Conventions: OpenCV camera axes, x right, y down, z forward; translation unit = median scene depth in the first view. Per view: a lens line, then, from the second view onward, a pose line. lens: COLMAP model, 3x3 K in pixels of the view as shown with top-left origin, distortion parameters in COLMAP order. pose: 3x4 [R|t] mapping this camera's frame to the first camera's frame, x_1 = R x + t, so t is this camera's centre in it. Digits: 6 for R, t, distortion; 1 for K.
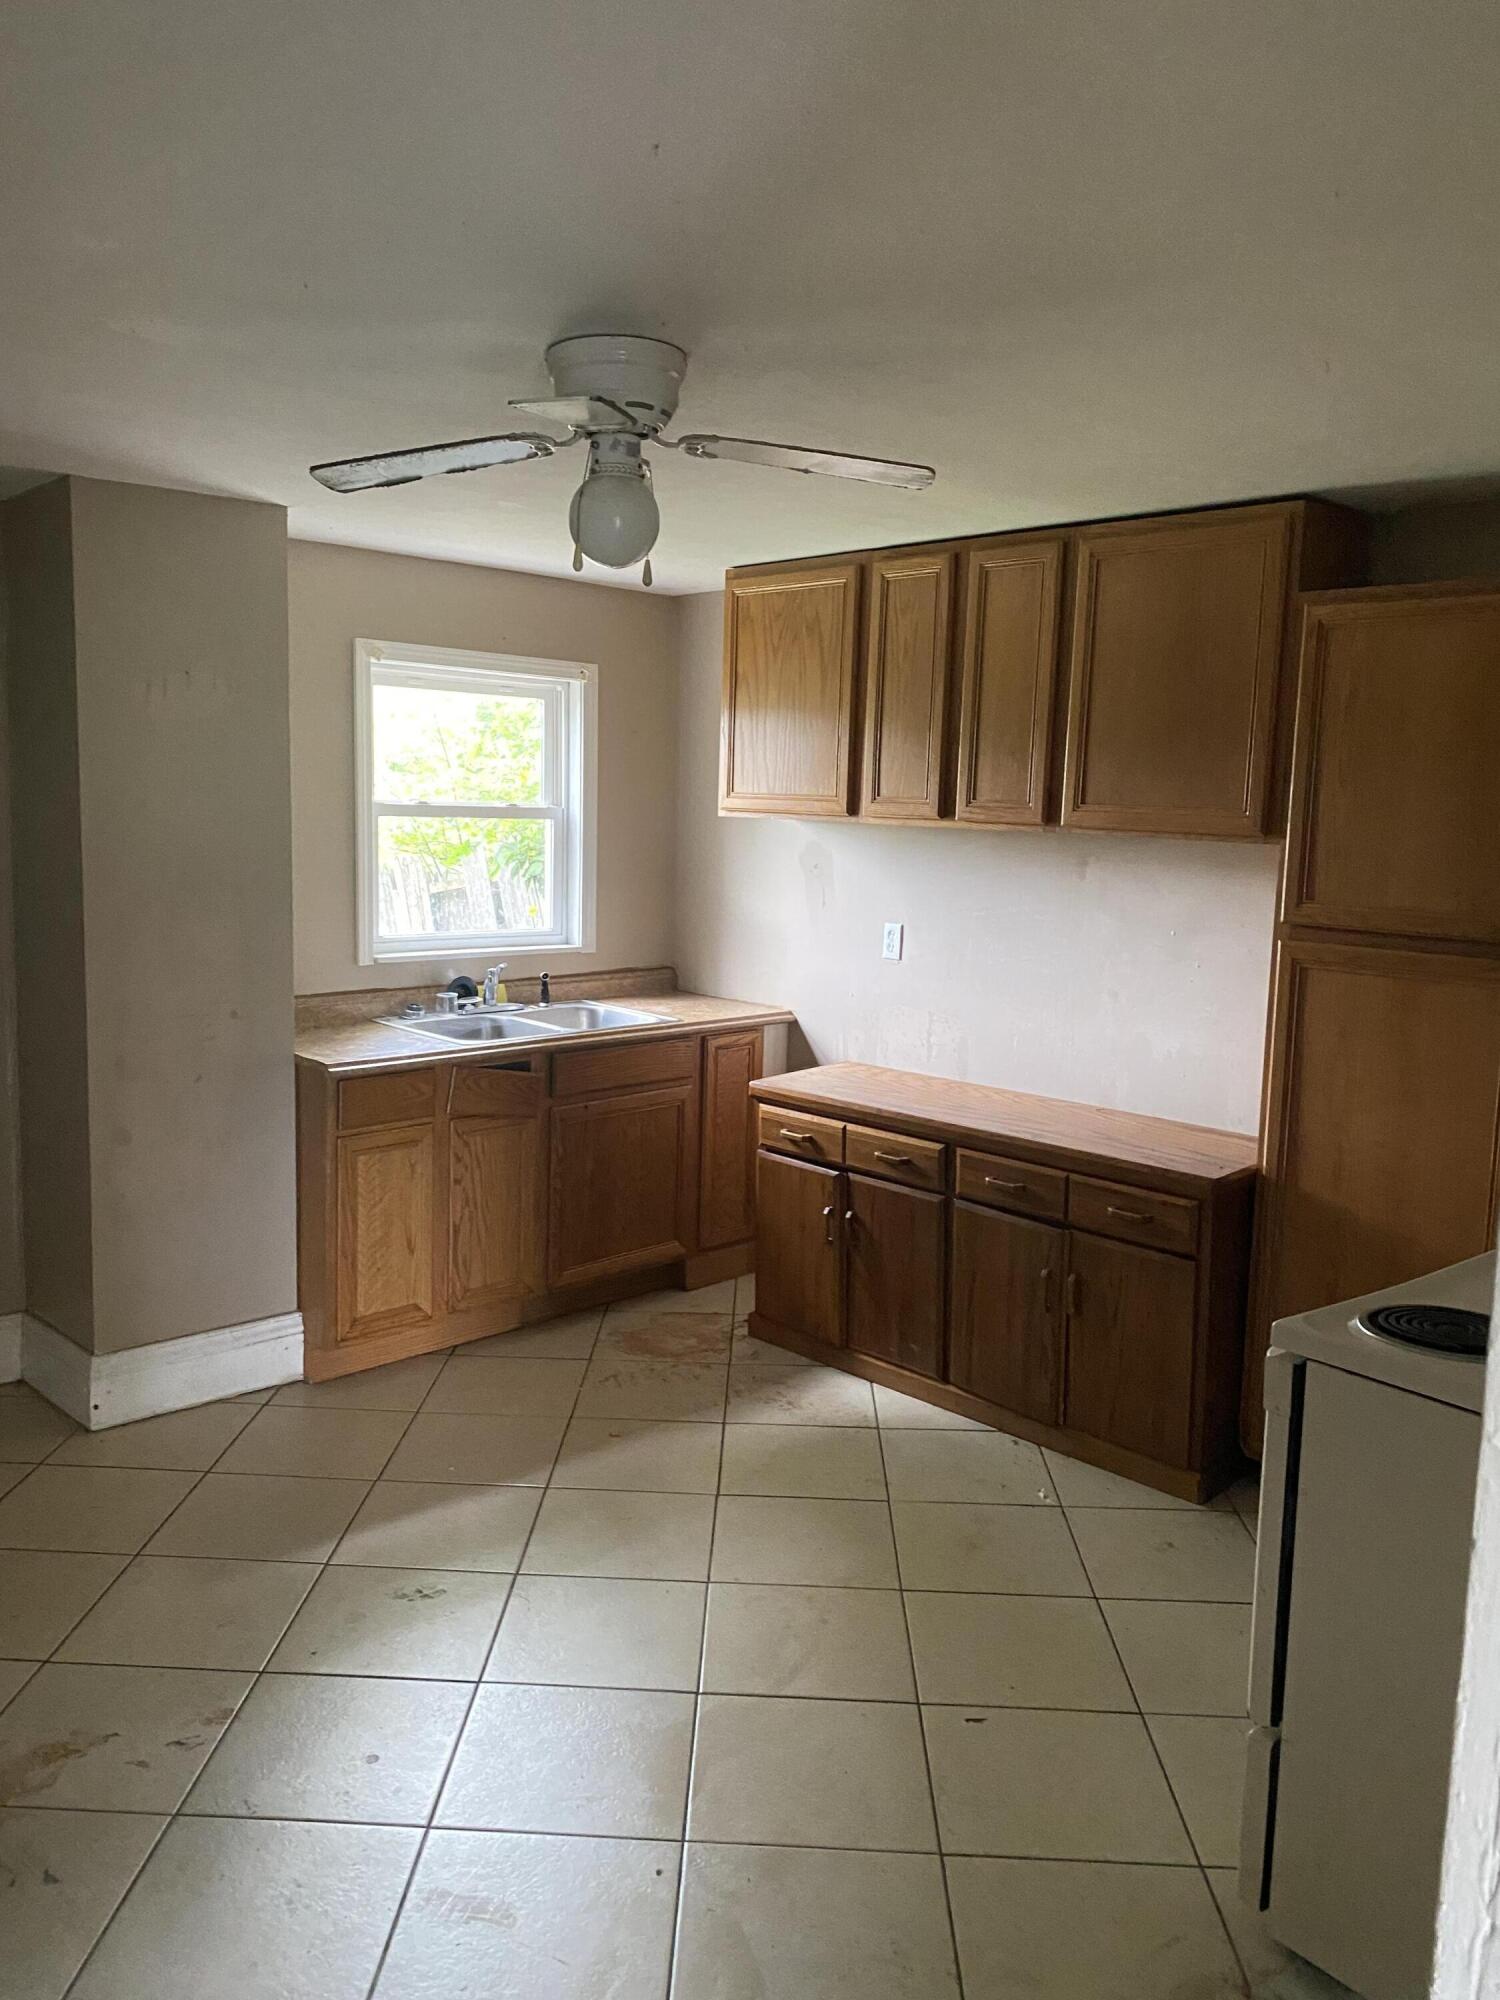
lens RADIAL K [[1521.7, 0, 749.4], [0, 1521.7, 992.4], [0, 0, 1]] dist [0.013473, -0.000811]
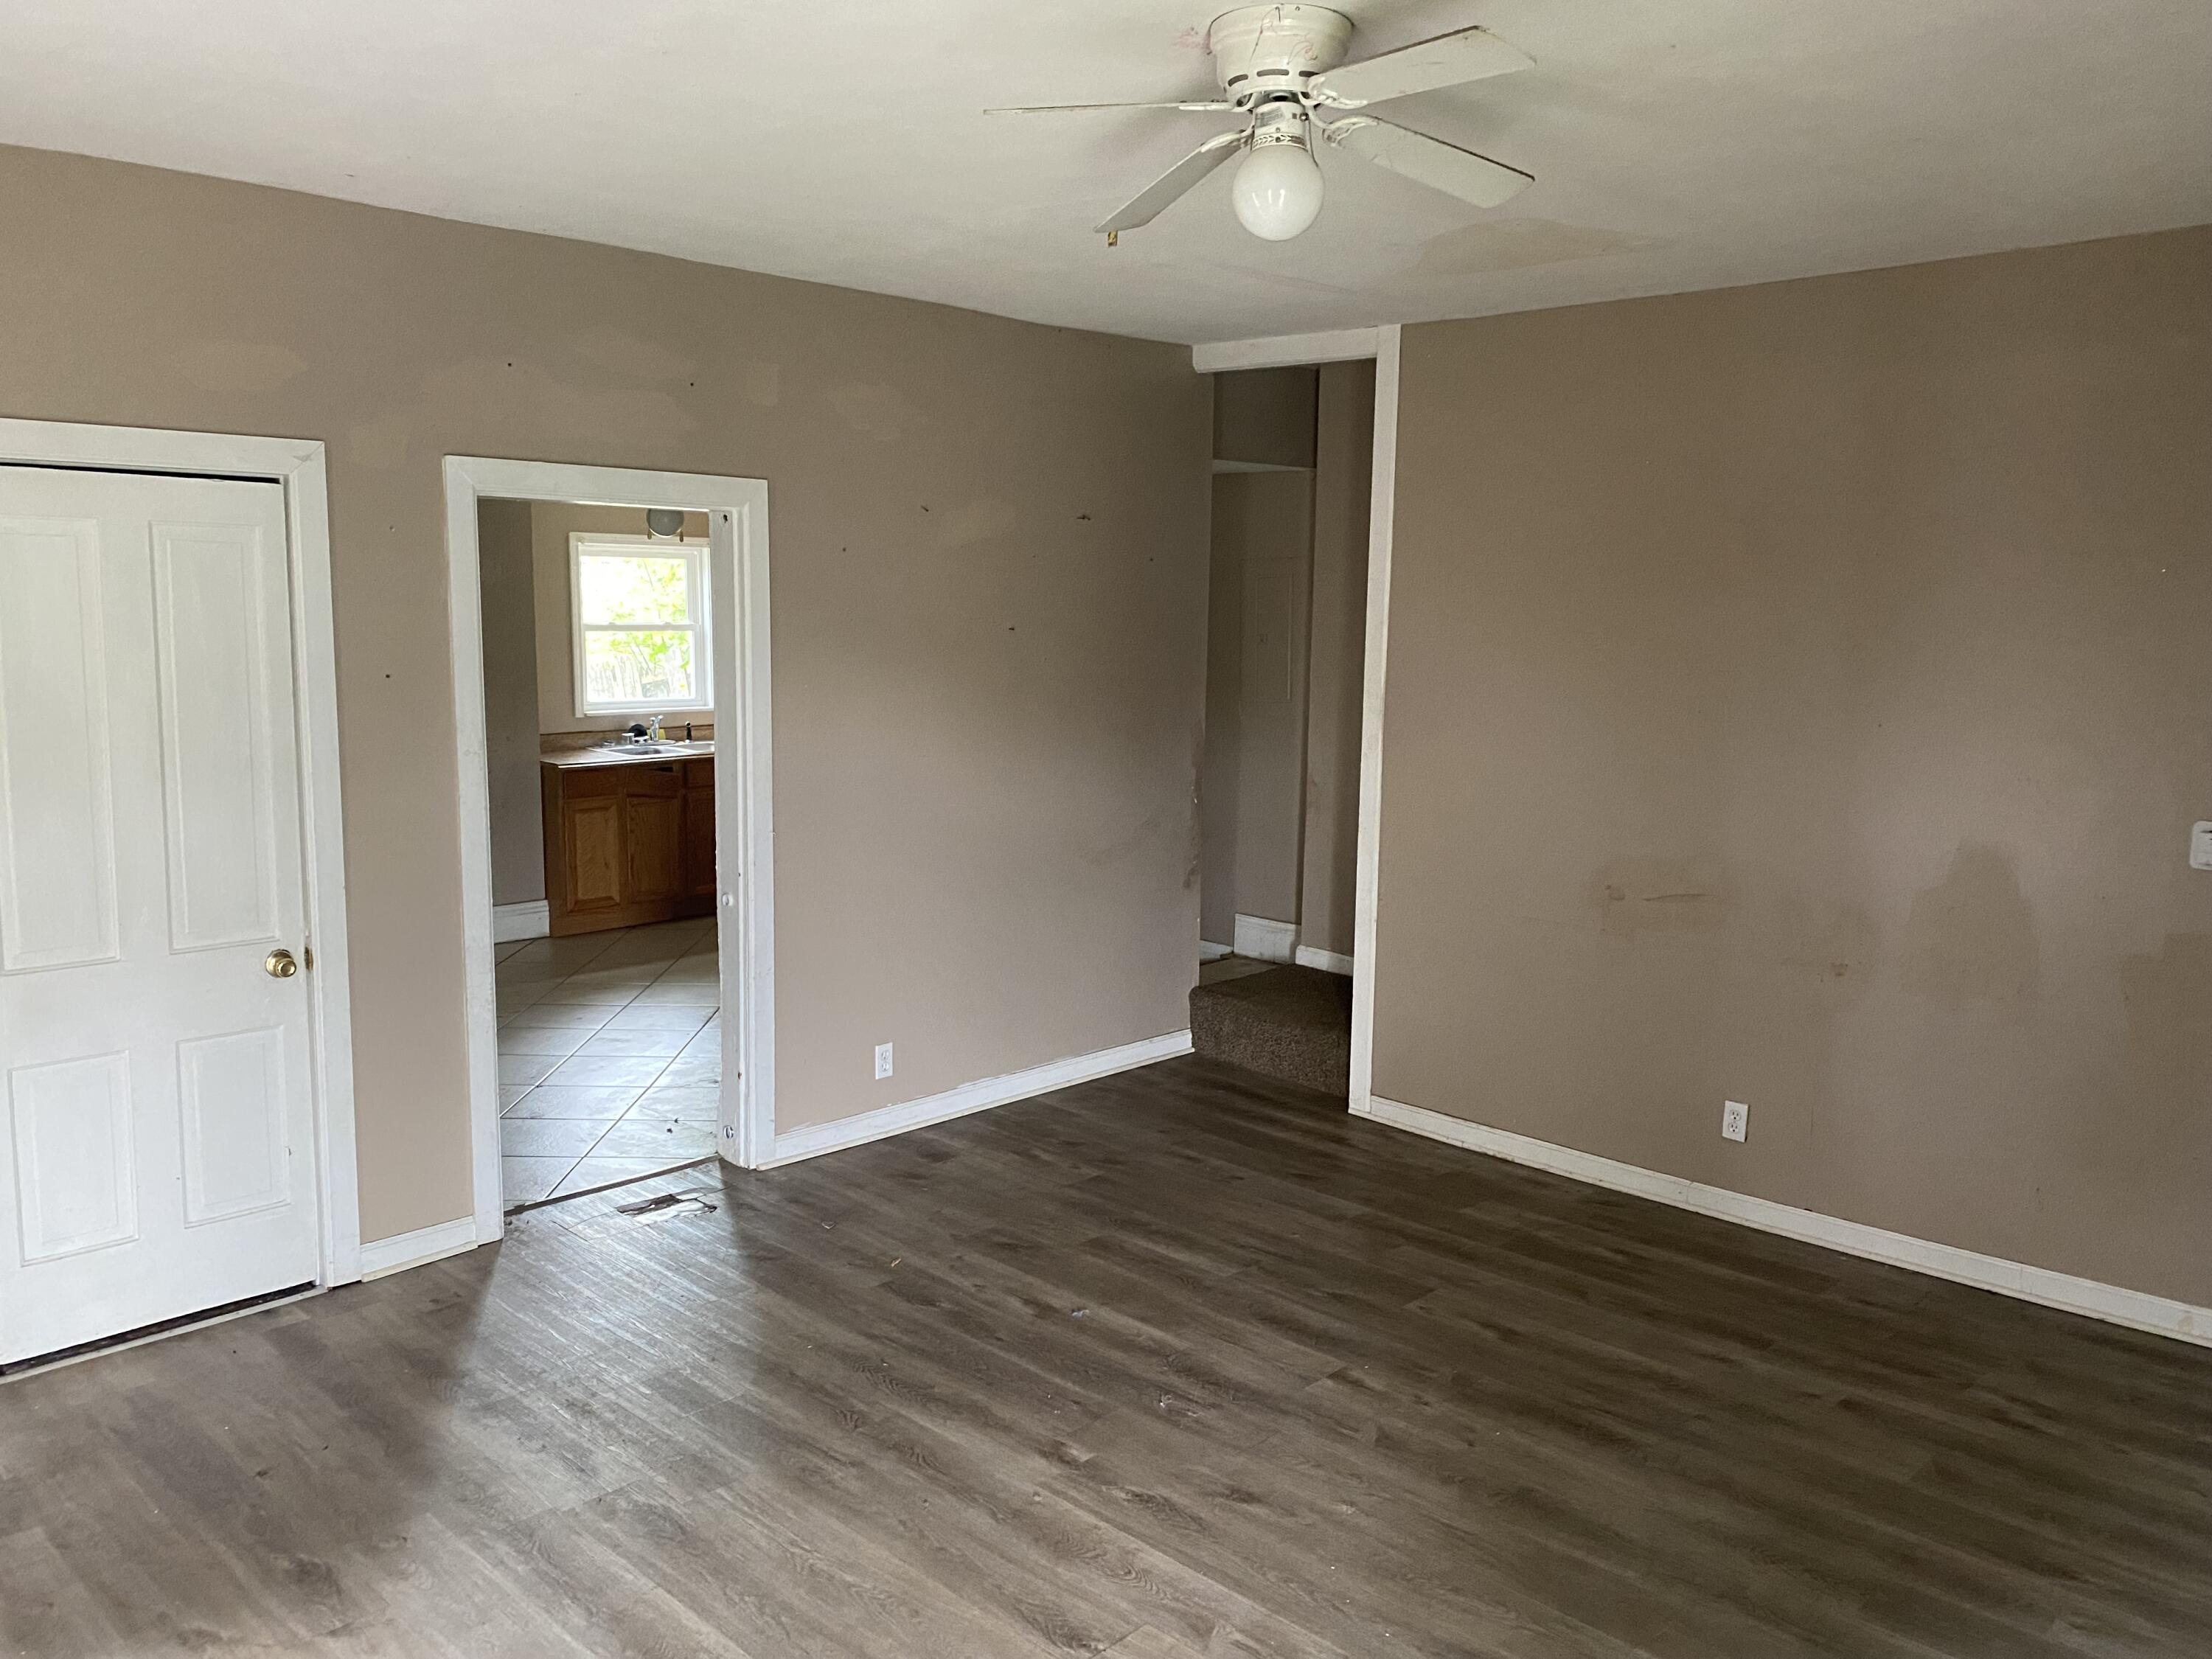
lens RADIAL K [[1683.0, 0, 1107.4], [0, 1683.0, 836.1], [0, 0, 1]] dist [0.013473, -0.000811]
pose [[0.999121, -0.018690, 0.037515, 0.280131], [0.017912, 0.999620, 0.020976, 0.089290], [-0.037893, -0.020285, 0.999076, -0.967428]]
